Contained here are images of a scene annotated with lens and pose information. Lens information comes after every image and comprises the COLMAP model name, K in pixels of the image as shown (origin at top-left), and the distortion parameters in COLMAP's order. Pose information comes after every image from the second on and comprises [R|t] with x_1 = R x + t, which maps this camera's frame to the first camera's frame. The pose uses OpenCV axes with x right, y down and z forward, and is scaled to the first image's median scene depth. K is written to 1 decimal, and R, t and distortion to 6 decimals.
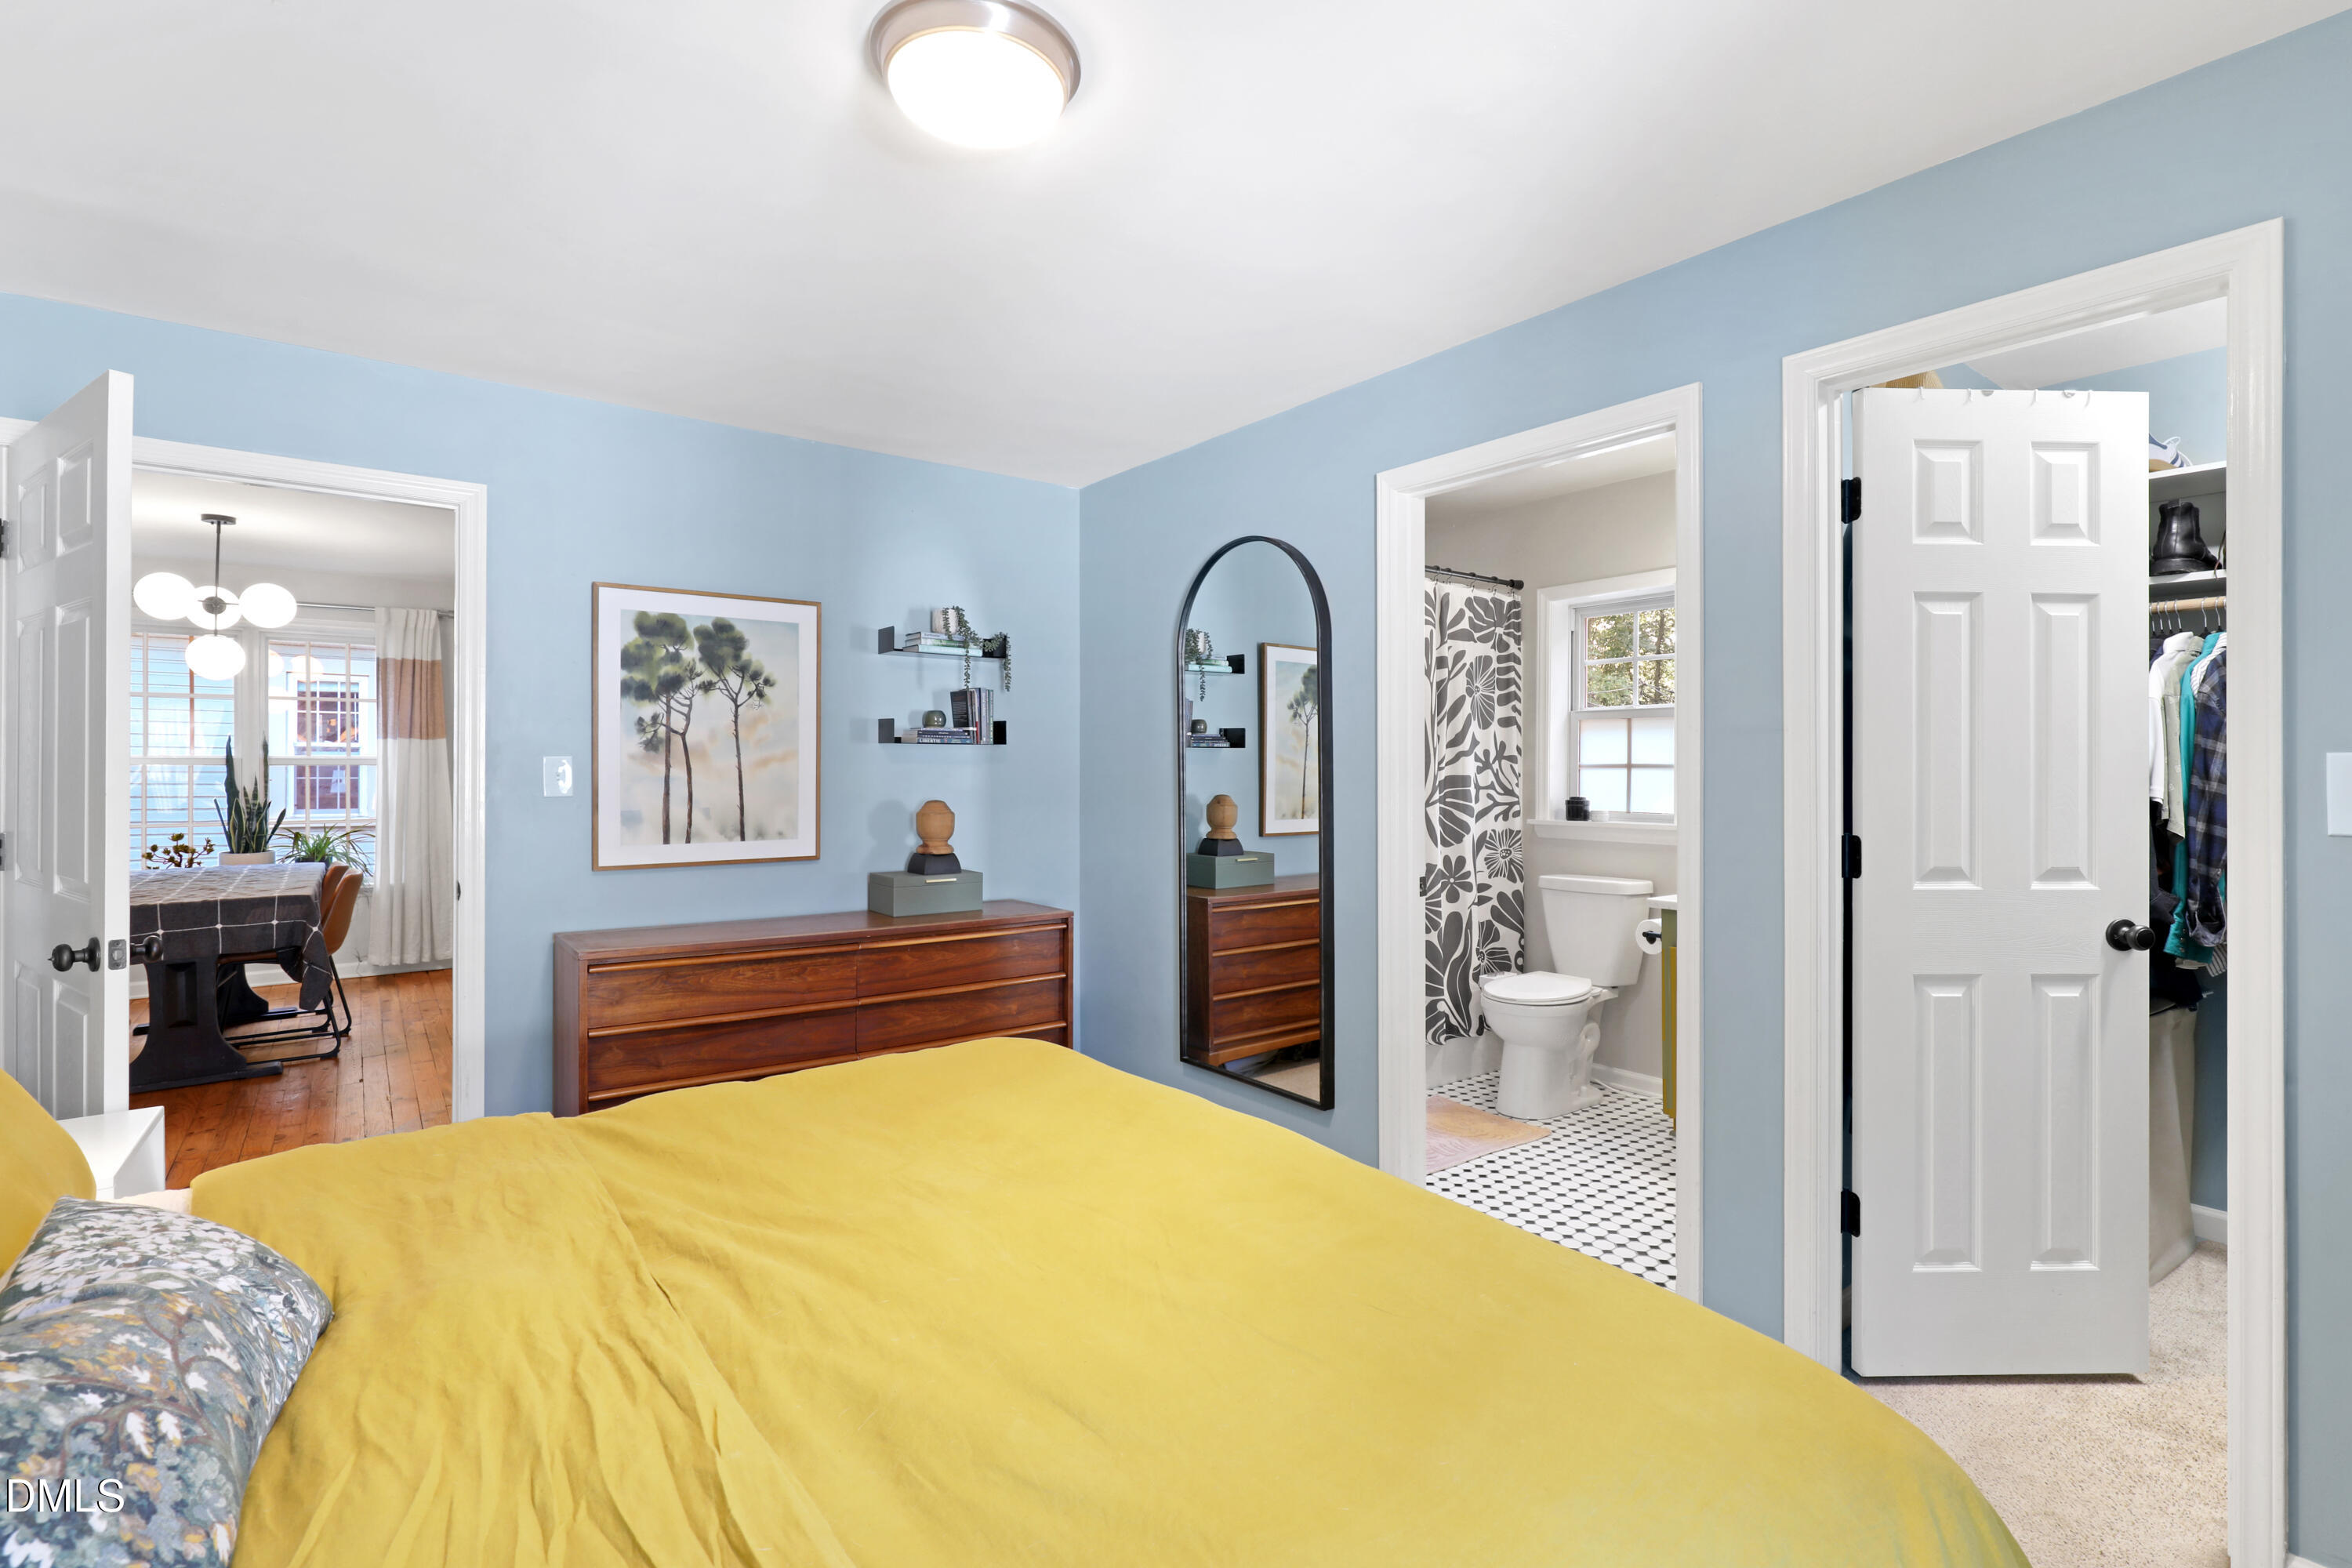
lens RADIAL K [[1082.0, 0, 1174.9], [0, 1082.0, 759.1], [0, 0, 1]] dist [-0.019472, 0.000038]
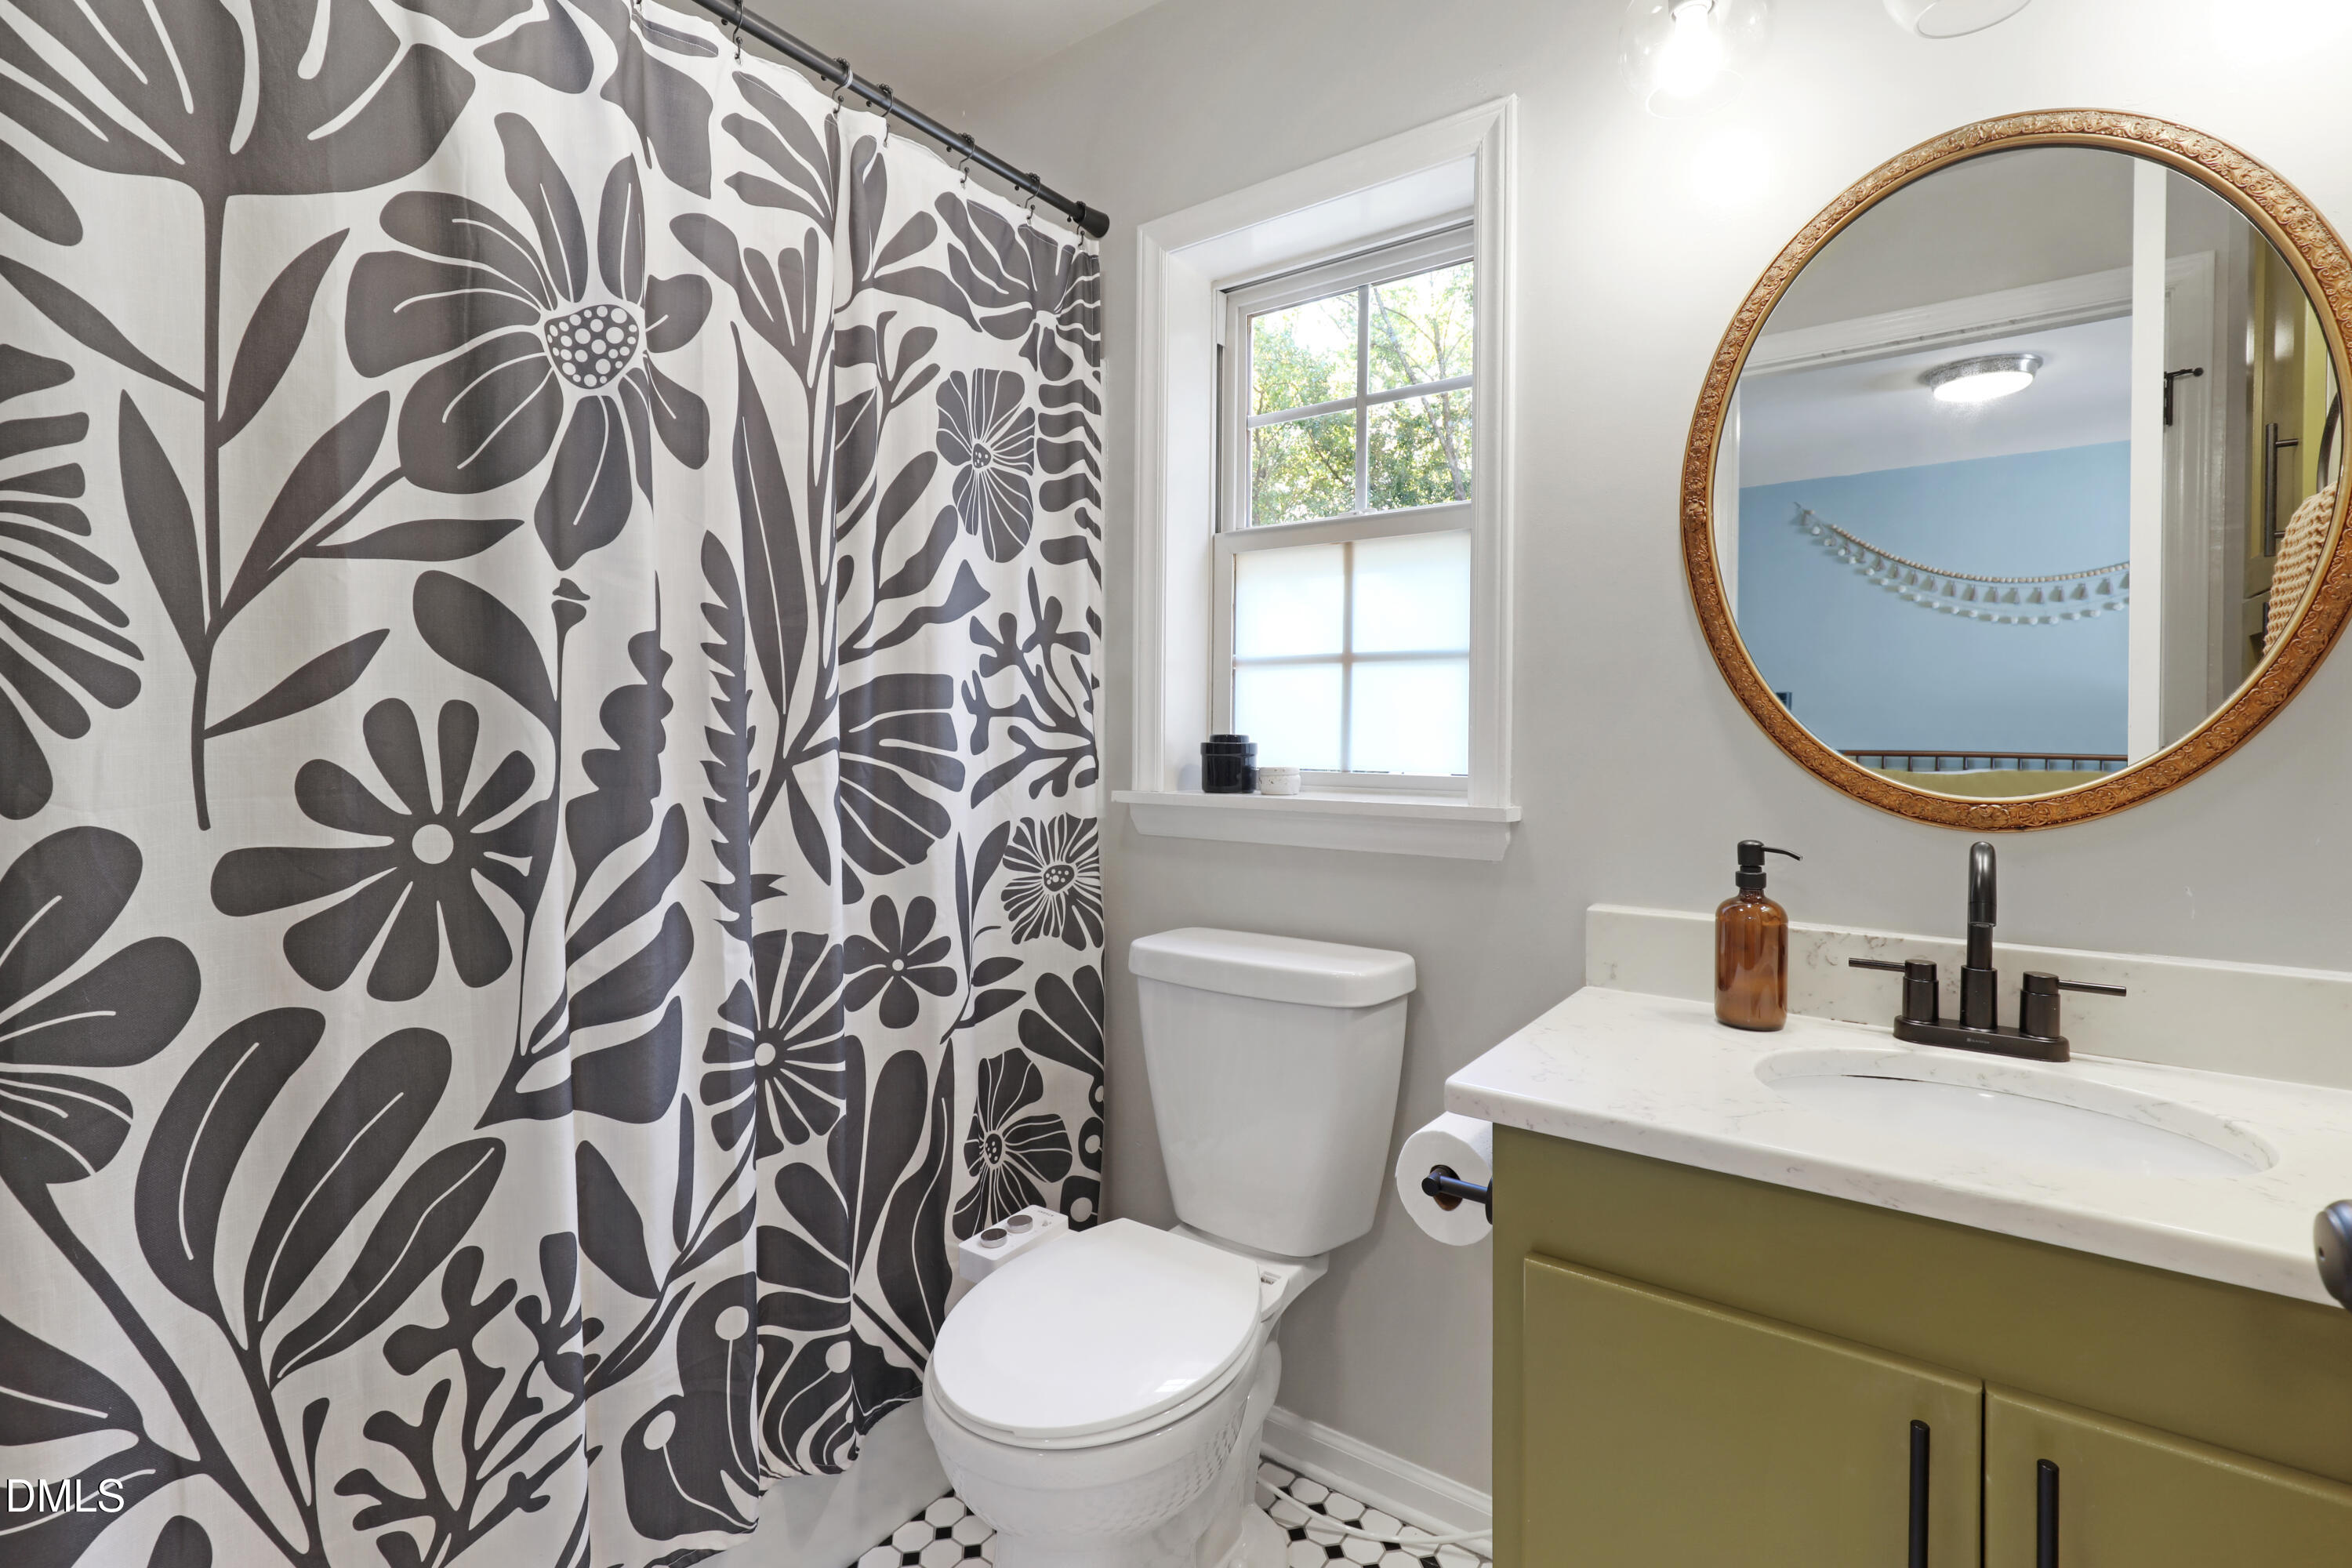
lens RADIAL K [[1082.0, 0, 1174.9], [0, 1082.0, 759.1], [0, 0, 1]] dist [-0.019472, 0.000038]
pose [[0.958164, -0.010287, 0.286033, 0.235307], [-0.001095, 0.999215, 0.039603, 0.027970], [-0.286216, -0.038259, 0.957401, 0.610748]]
